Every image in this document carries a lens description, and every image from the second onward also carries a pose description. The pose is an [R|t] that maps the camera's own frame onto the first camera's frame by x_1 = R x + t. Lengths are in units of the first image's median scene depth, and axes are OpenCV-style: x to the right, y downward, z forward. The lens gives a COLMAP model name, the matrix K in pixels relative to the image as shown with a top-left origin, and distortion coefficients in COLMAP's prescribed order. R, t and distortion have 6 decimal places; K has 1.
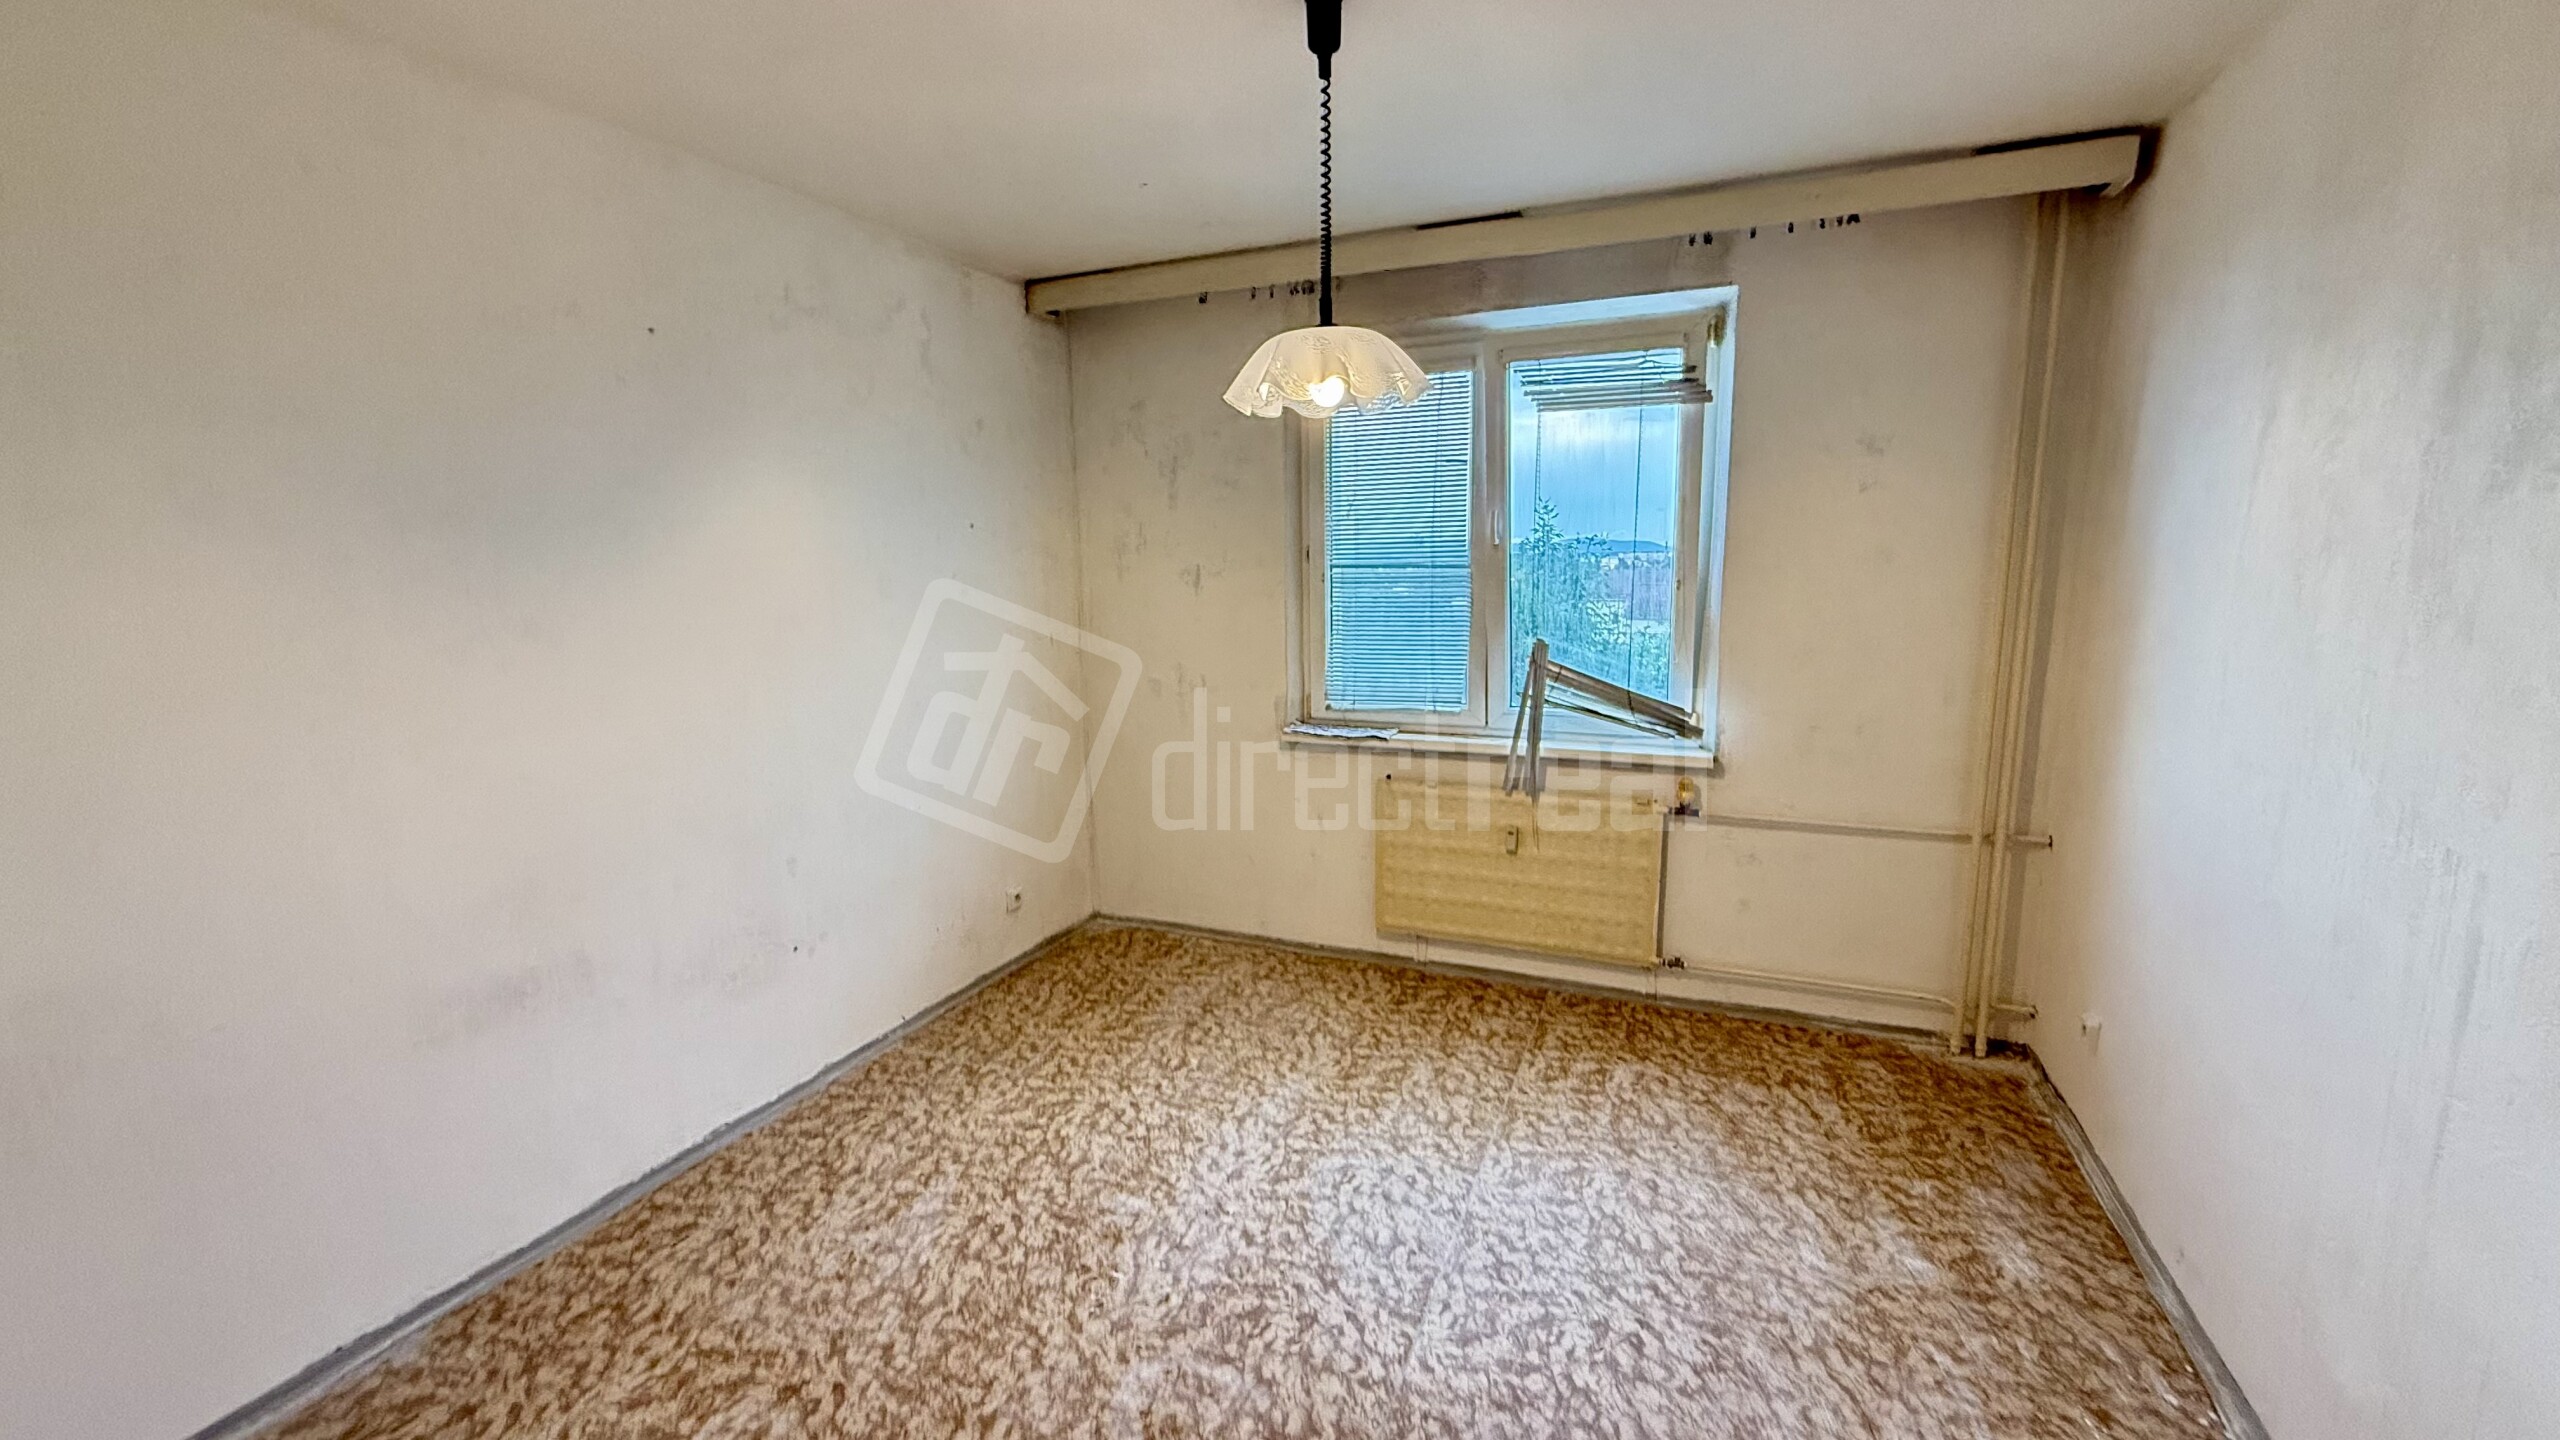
lens RADIAL K [[1020.6, 0, 1275.3], [0, 1020.6, 717.5], [0, 0, 1]] dist [-0.000800, 0.000202]
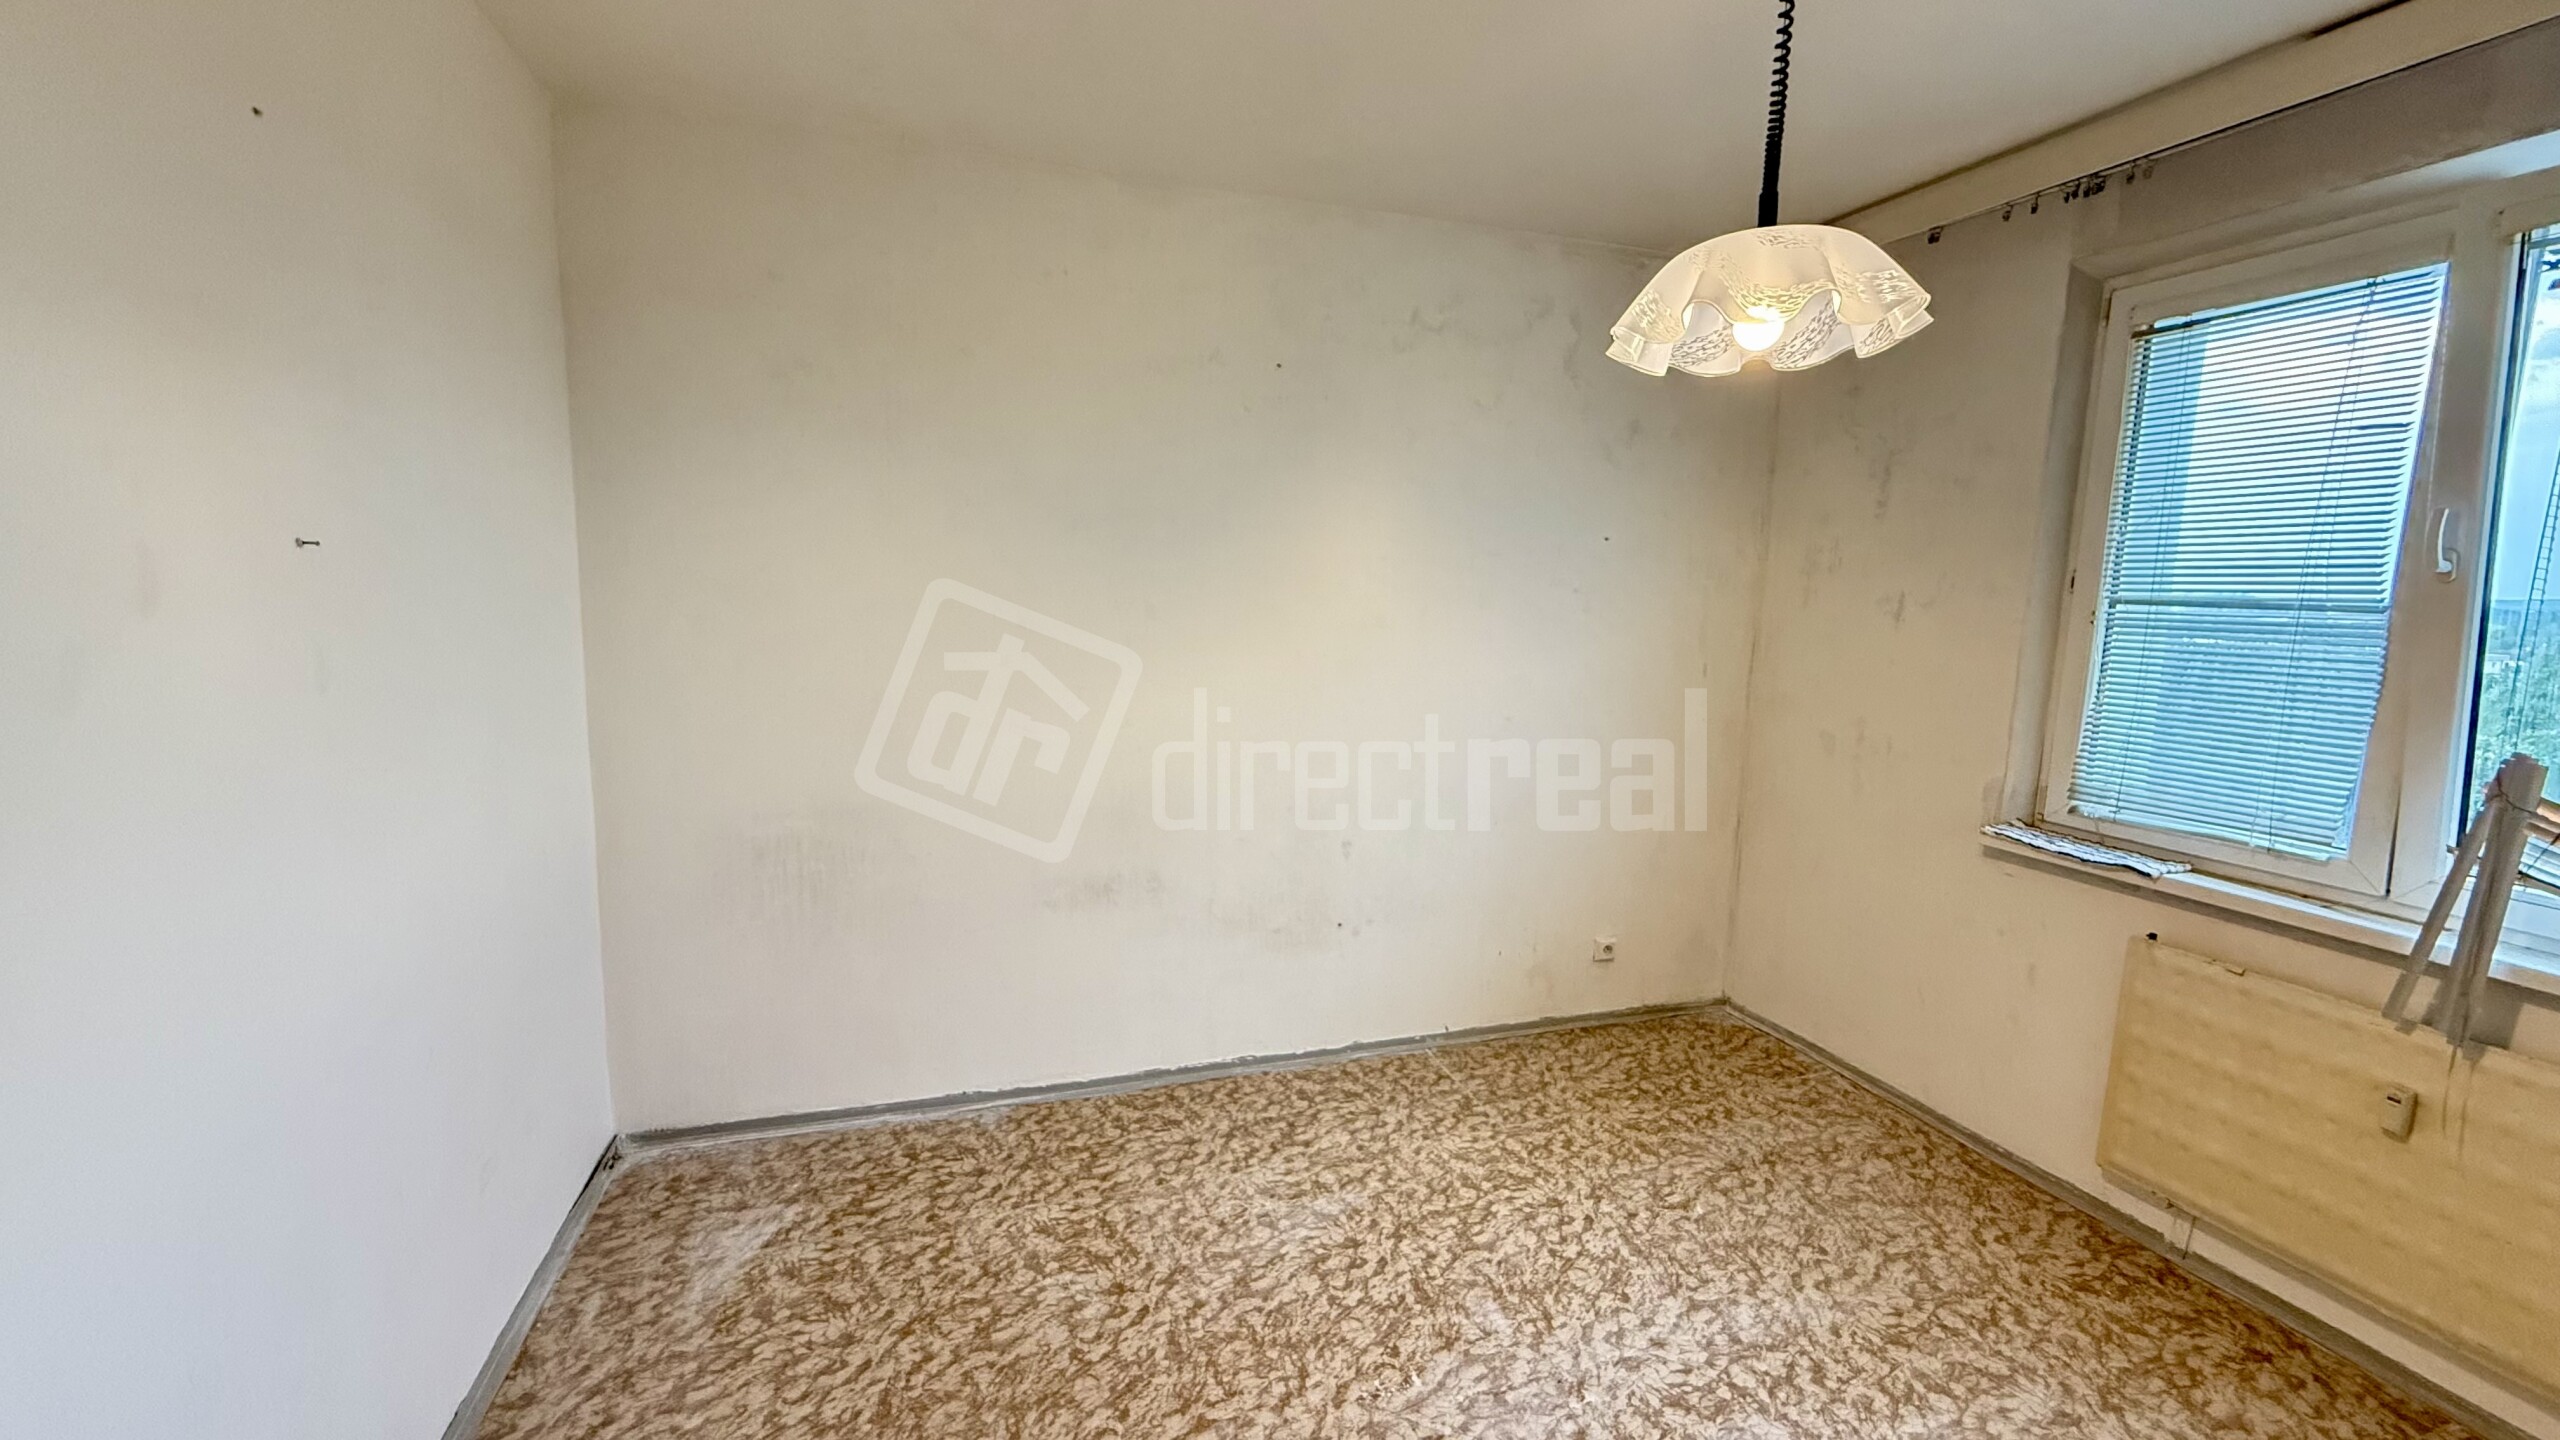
lens RADIAL K [[1020.6, 0, 1275.3], [0, 1020.6, 717.5], [0, 0, 1]] dist [-0.000800, 0.000202]
pose [[0.656220, 0.130976, -0.743115, 0.268146], [-0.150696, 0.987729, 0.041016, -0.025110], [0.739369, 0.085069, 0.667905, 0.218023]]
